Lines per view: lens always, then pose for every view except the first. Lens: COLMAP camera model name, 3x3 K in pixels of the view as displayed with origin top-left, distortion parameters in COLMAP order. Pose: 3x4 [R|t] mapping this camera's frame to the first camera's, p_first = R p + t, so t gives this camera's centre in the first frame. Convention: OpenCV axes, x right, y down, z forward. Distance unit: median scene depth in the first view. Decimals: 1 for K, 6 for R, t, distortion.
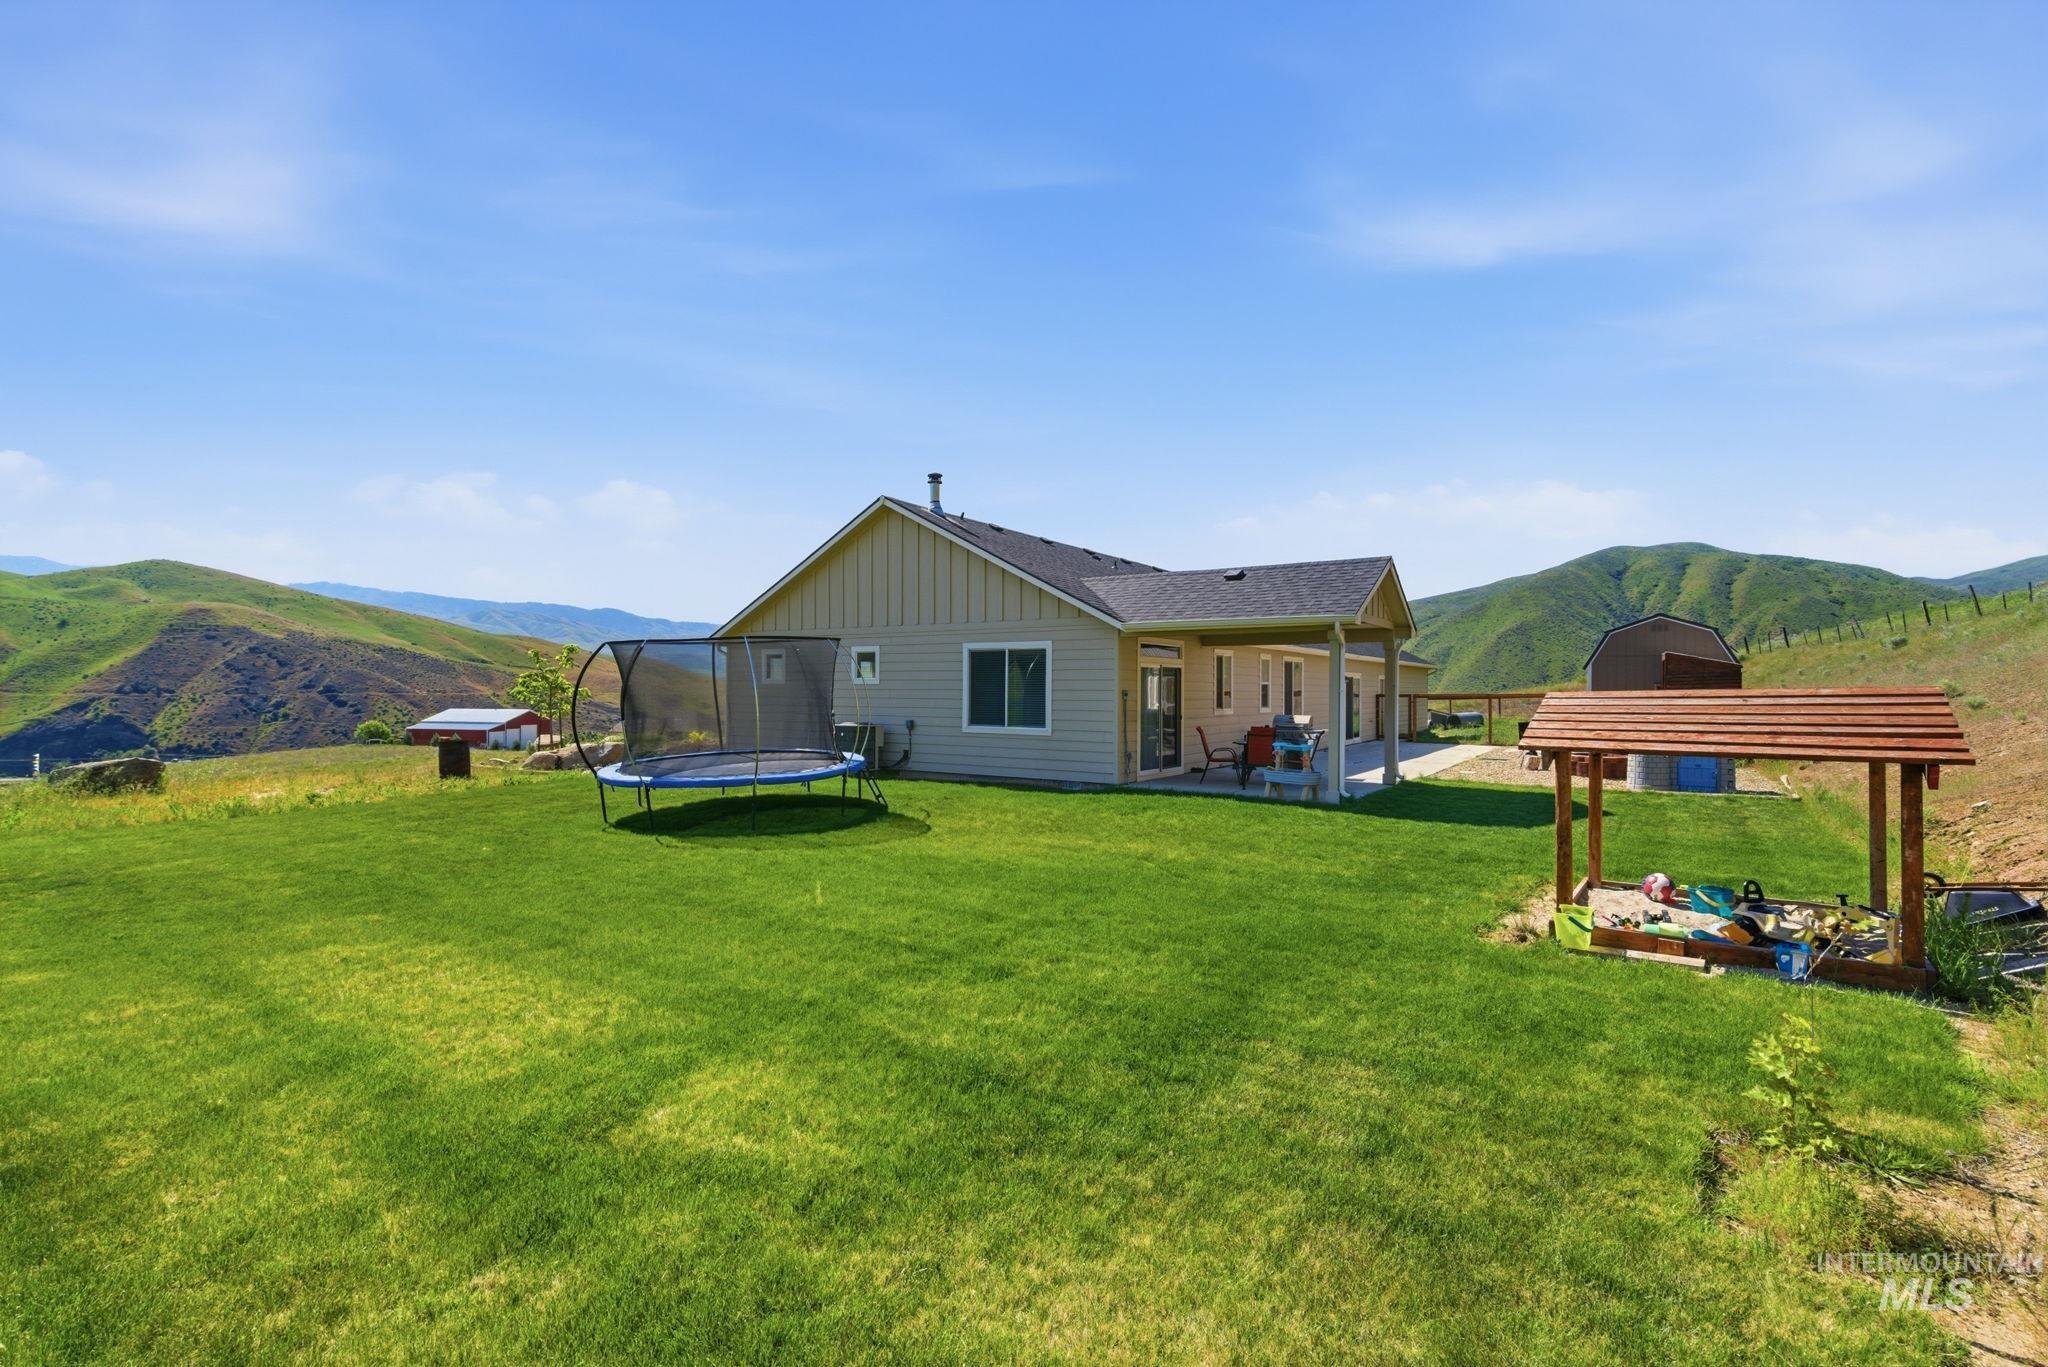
lens RADIAL K [[930.1, 0, 1027.8], [0, 930.1, 686.8], [0, 0, 1]] dist [0.004100, -0.000909]
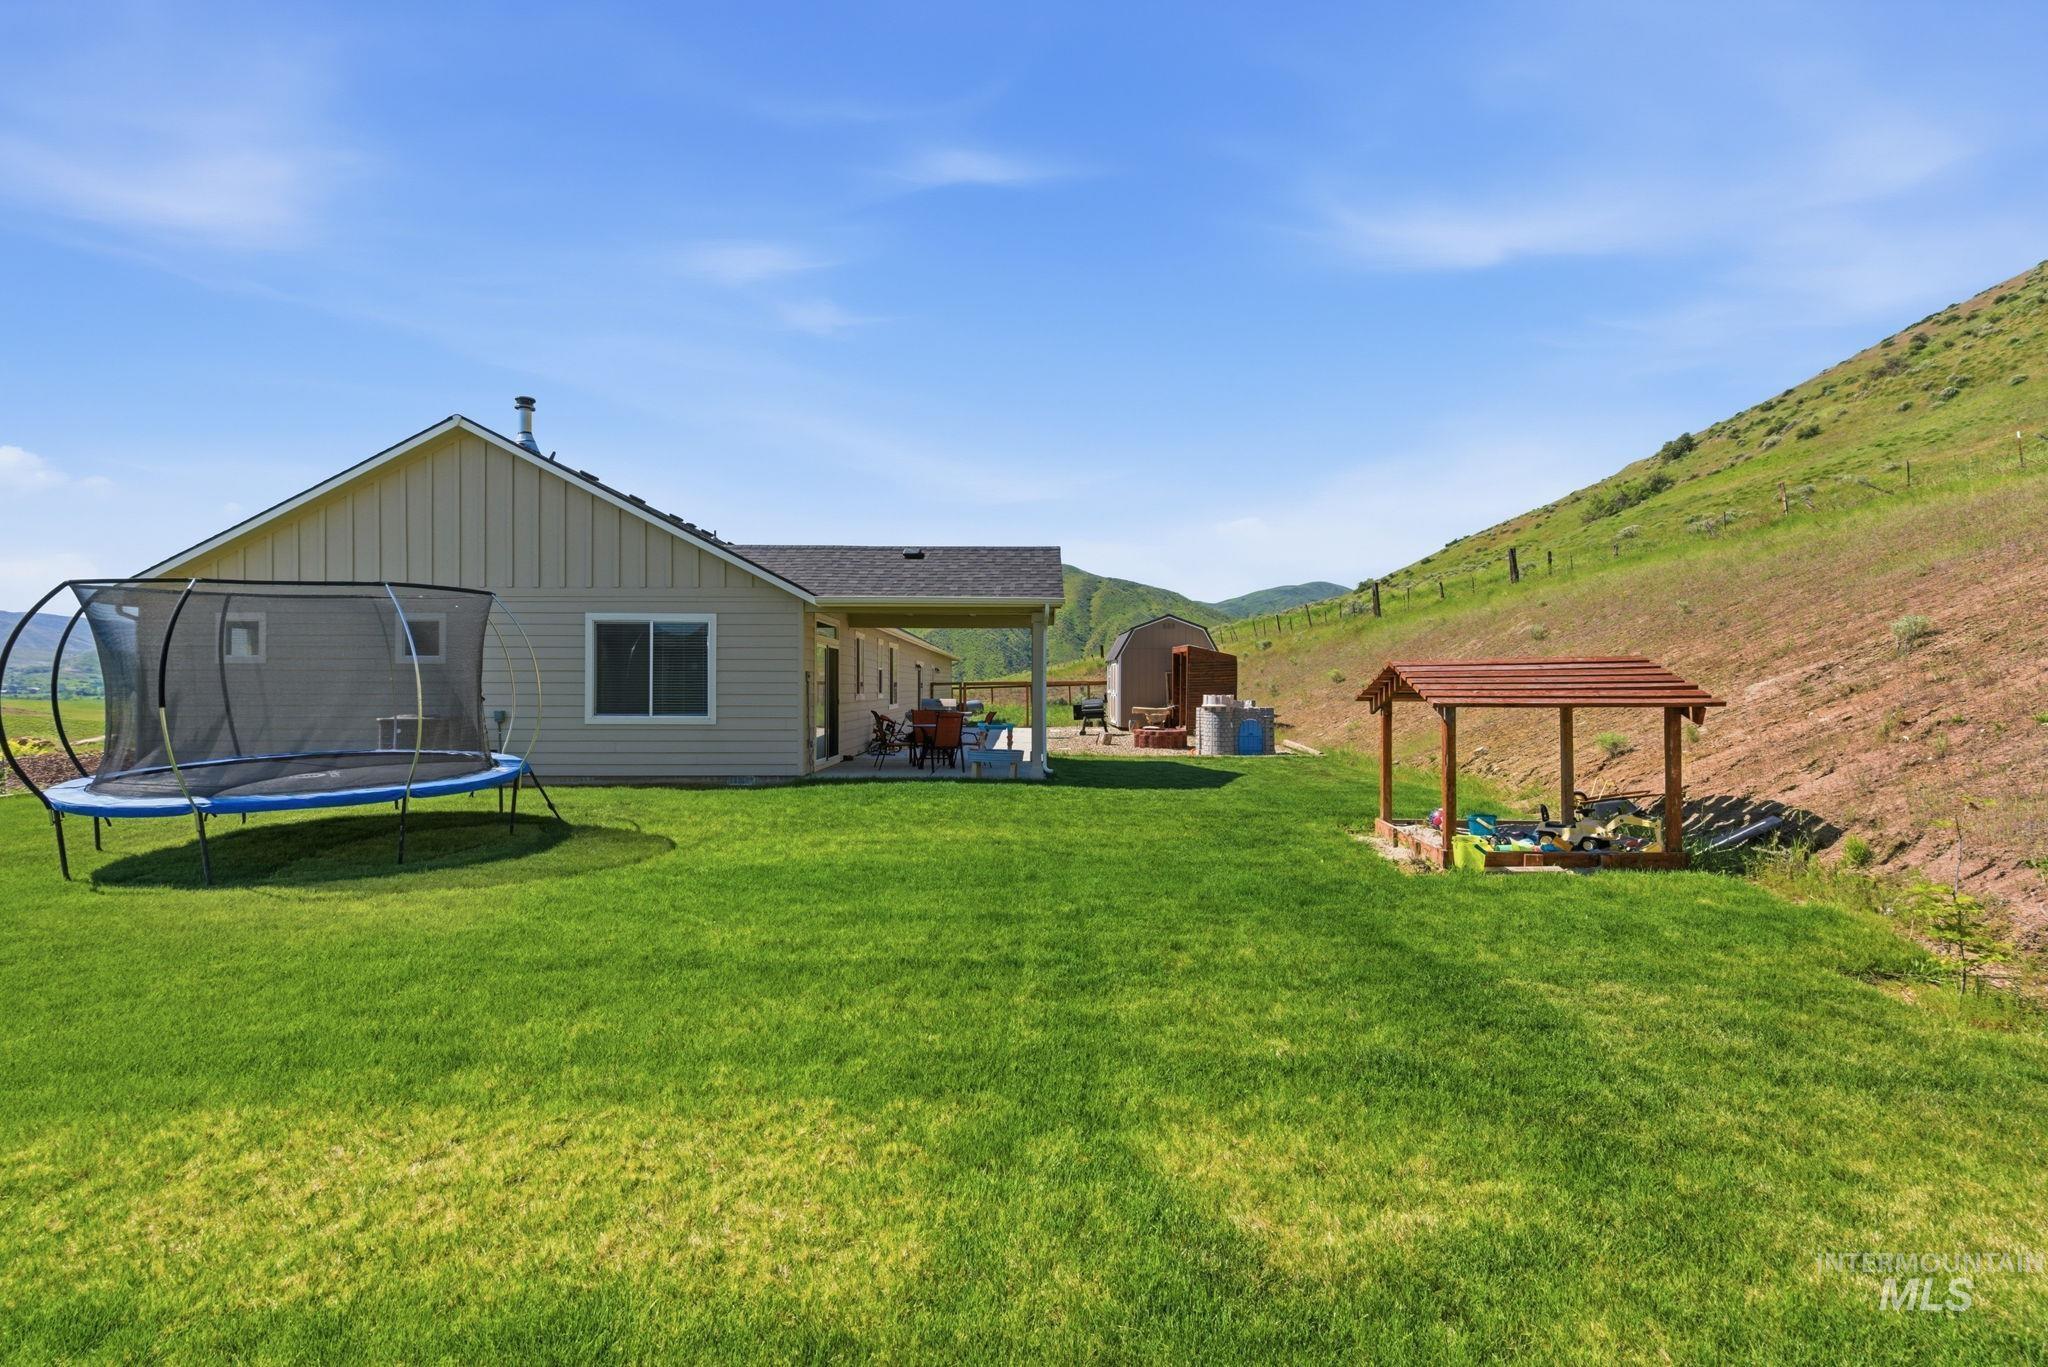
lens RADIAL K [[930.1, 0, 1027.8], [0, 930.1, 686.8], [0, 0, 1]] dist [0.004100, -0.000909]
pose [[0.829833, -0.003206, 0.558003, -0.237216], [0.000564, 0.999988, 0.004908, 0.015552], [-0.558012, -0.003758, 0.829824, 0.135790]]
